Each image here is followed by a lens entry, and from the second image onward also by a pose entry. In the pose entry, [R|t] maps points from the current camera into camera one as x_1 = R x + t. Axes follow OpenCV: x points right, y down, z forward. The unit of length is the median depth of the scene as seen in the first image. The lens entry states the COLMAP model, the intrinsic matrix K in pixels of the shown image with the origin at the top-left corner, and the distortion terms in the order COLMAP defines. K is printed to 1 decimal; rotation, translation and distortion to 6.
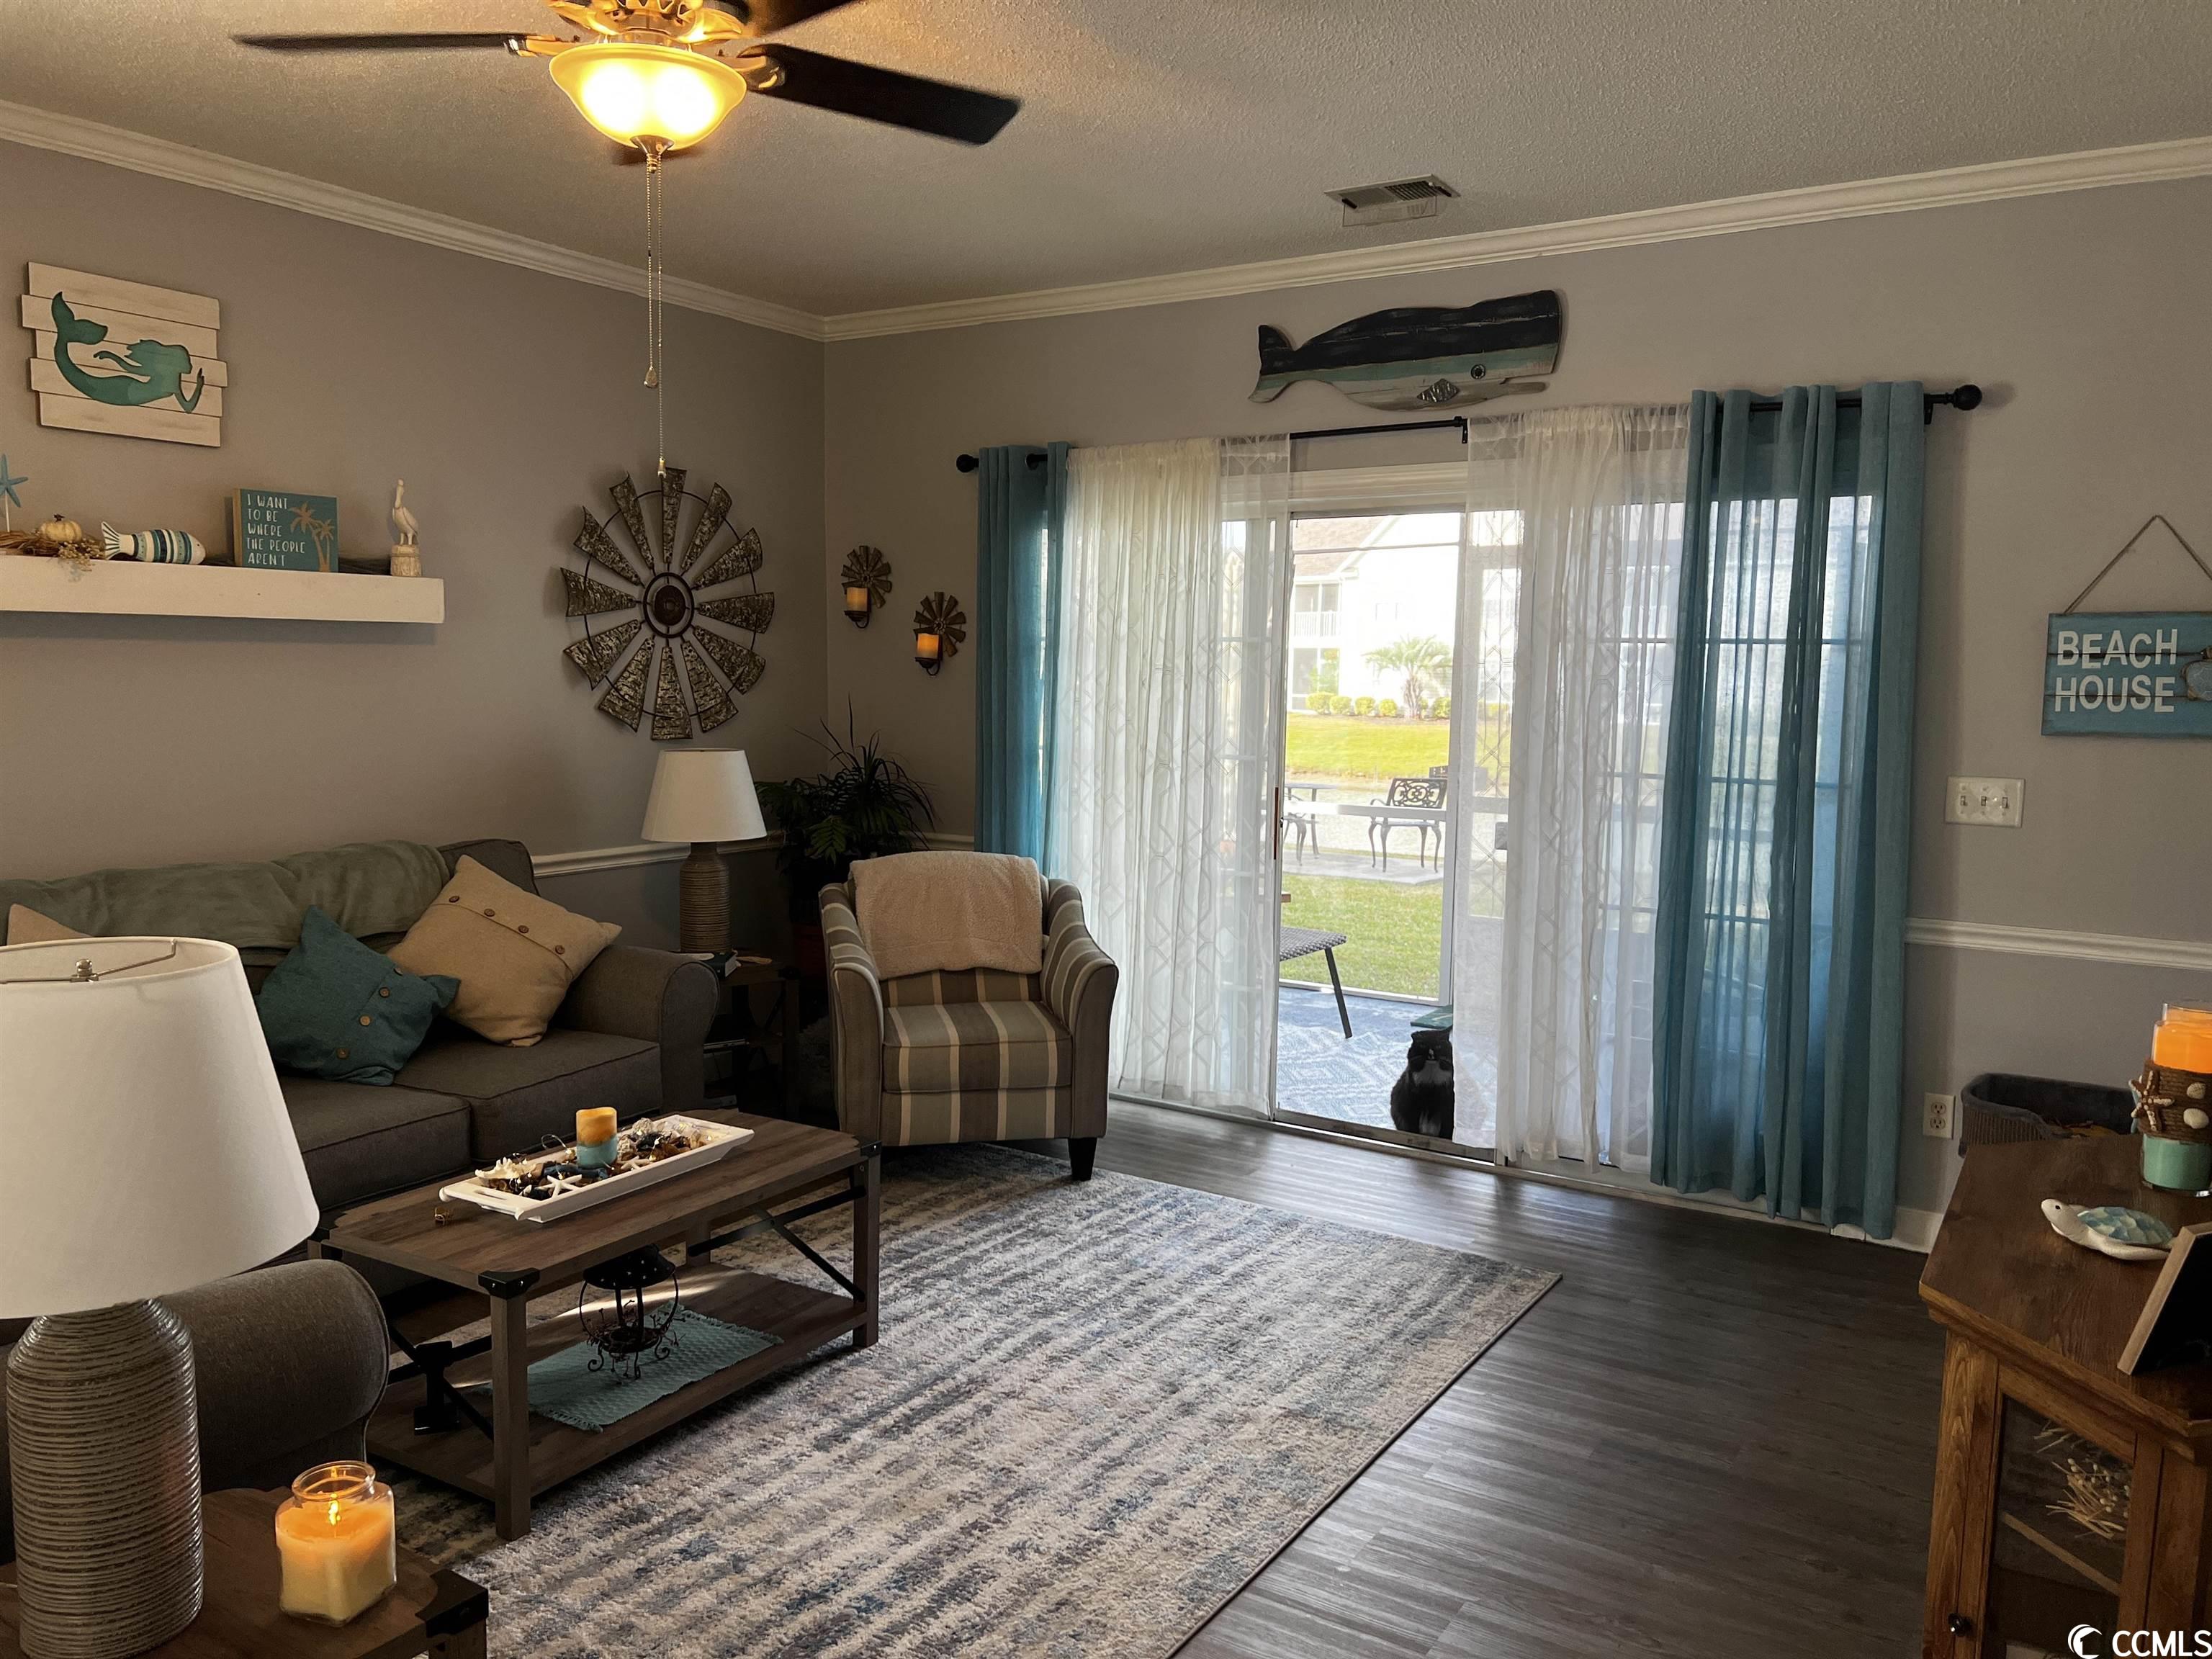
lens RADIAL K [[1663.9, 0, 1115.3], [0, 1663.9, 831.0], [0, 0, 1]] dist [0.051256, -0.063884]
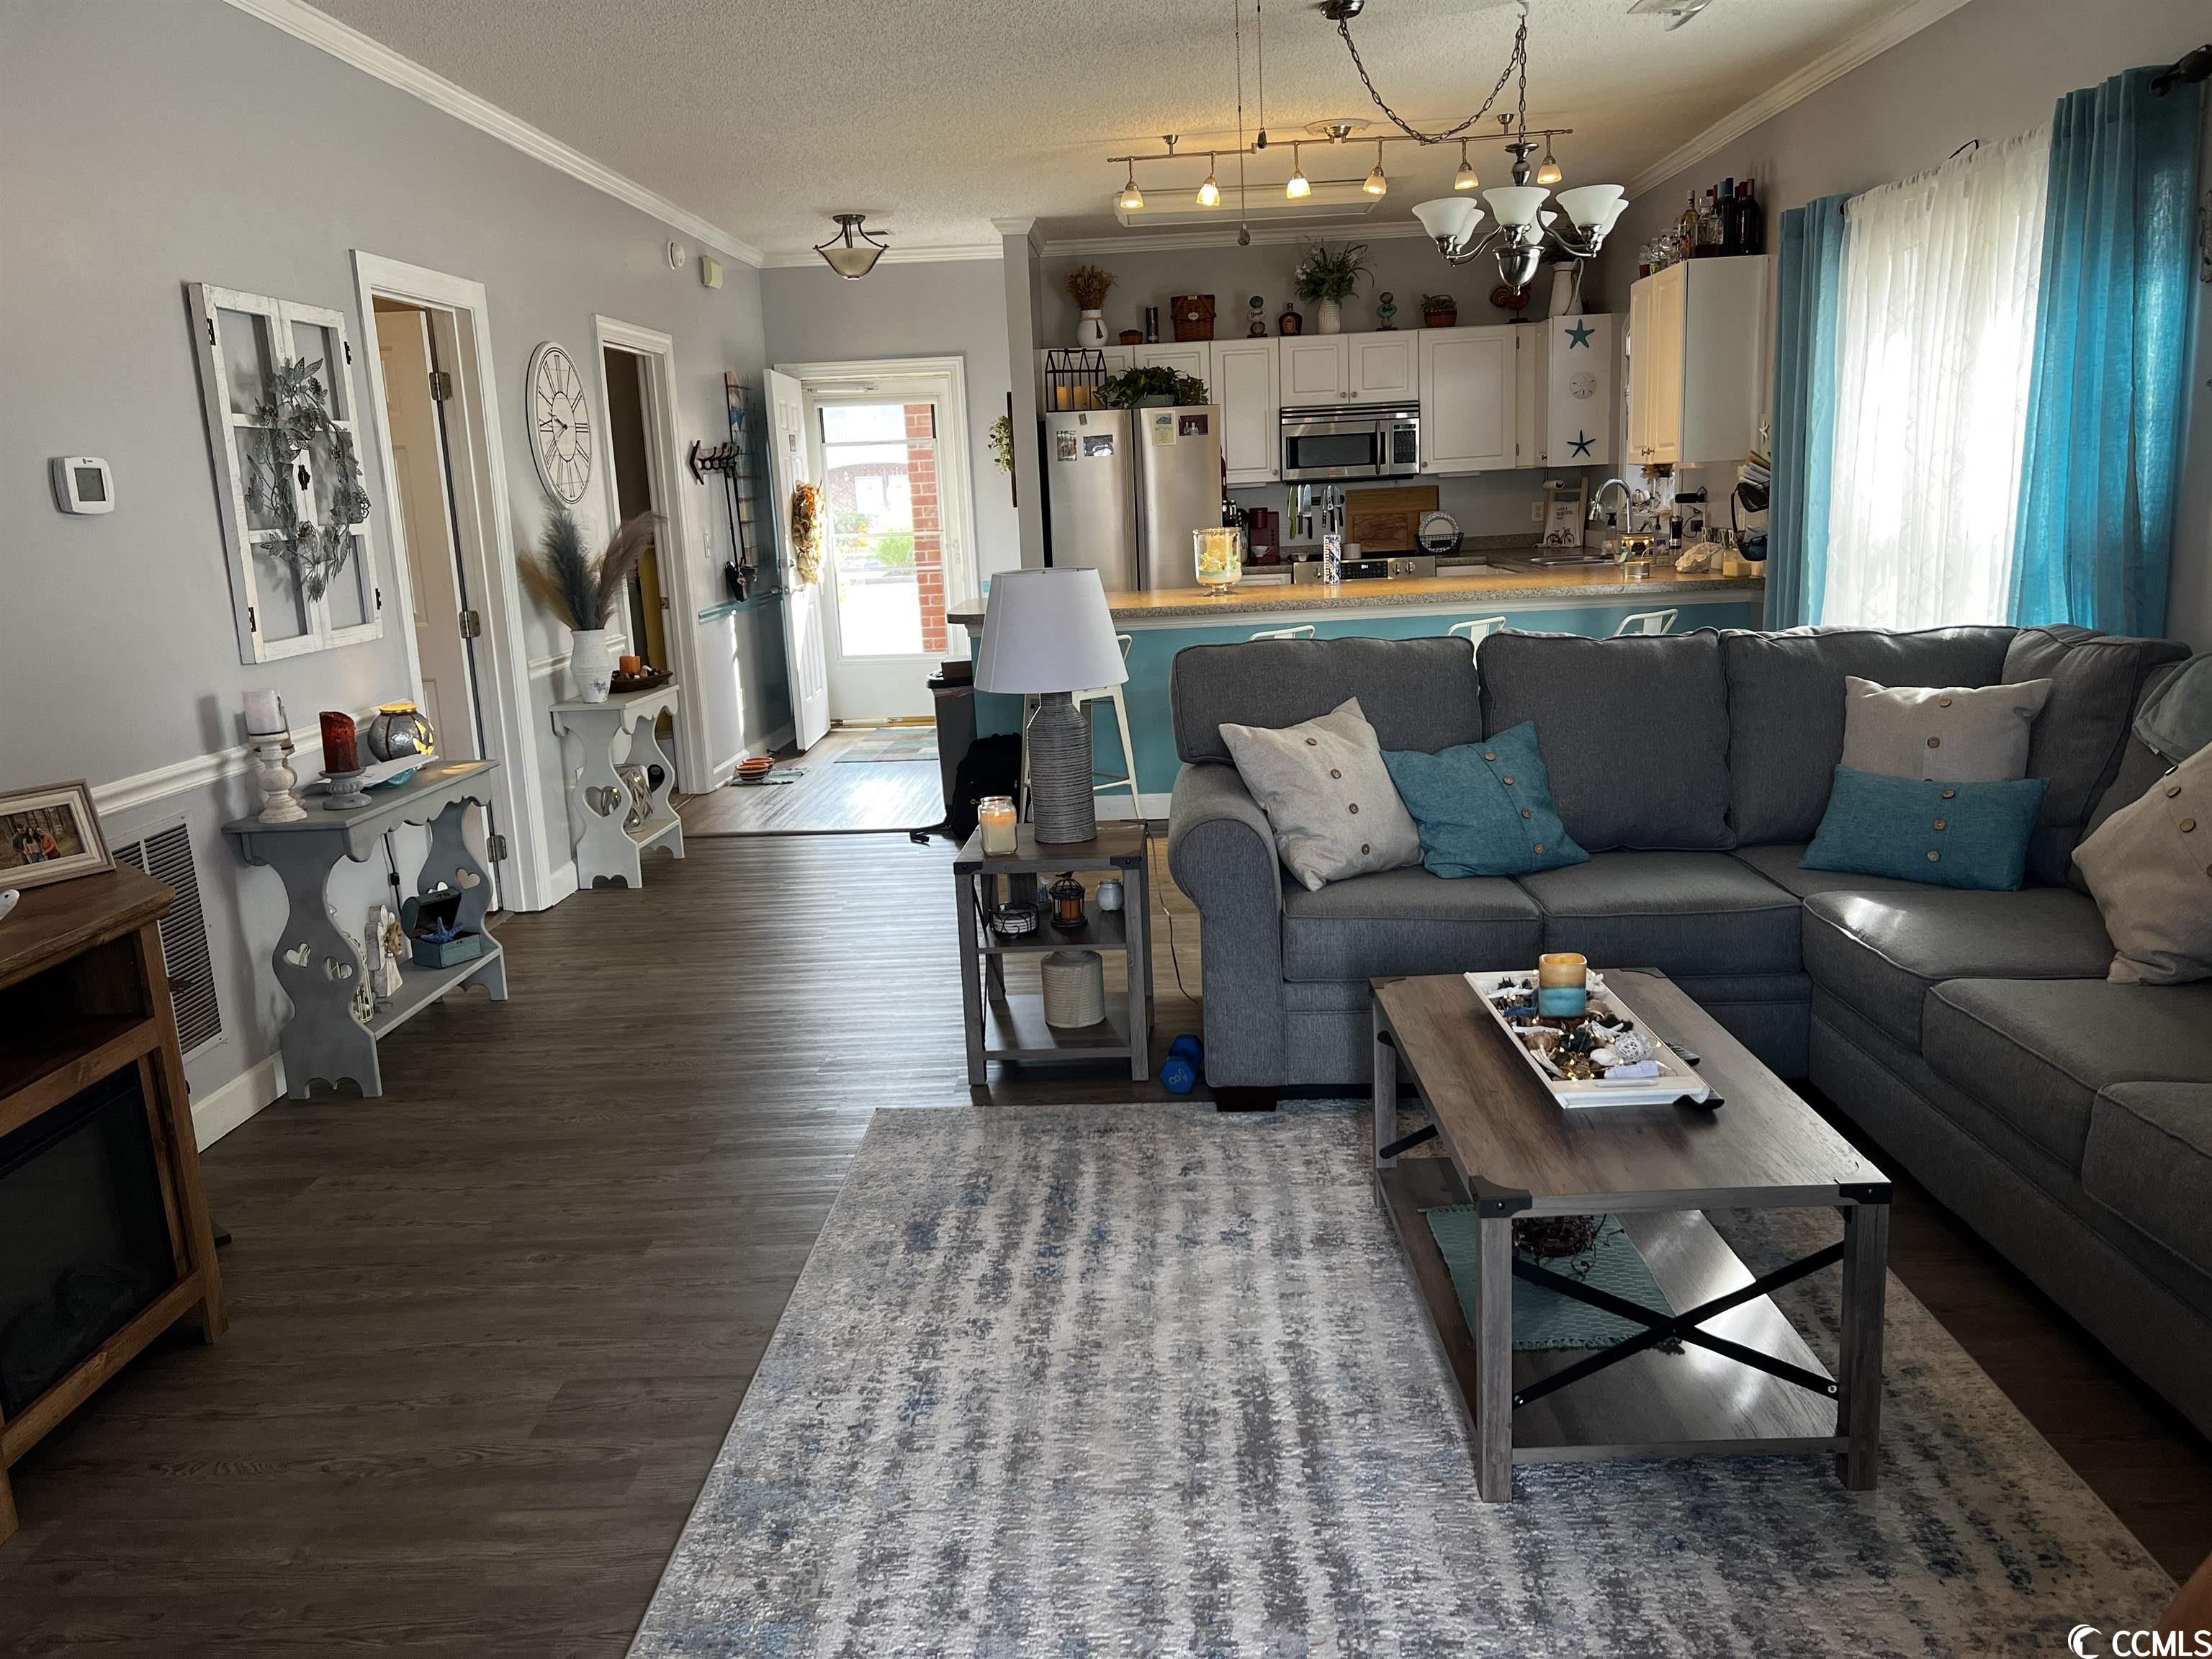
lens RADIAL K [[1663.9, 0, 1101.0], [0, 1663.9, 819.4], [0, 0, 1]] dist [0.051256, -0.063884]
pose [[-0.866477, 0.122099, -0.484056, 0.312649], [-0.017679, 0.961516, 0.274181, -0.135657], [0.498905, 0.246129, -0.830972, 1.697475]]
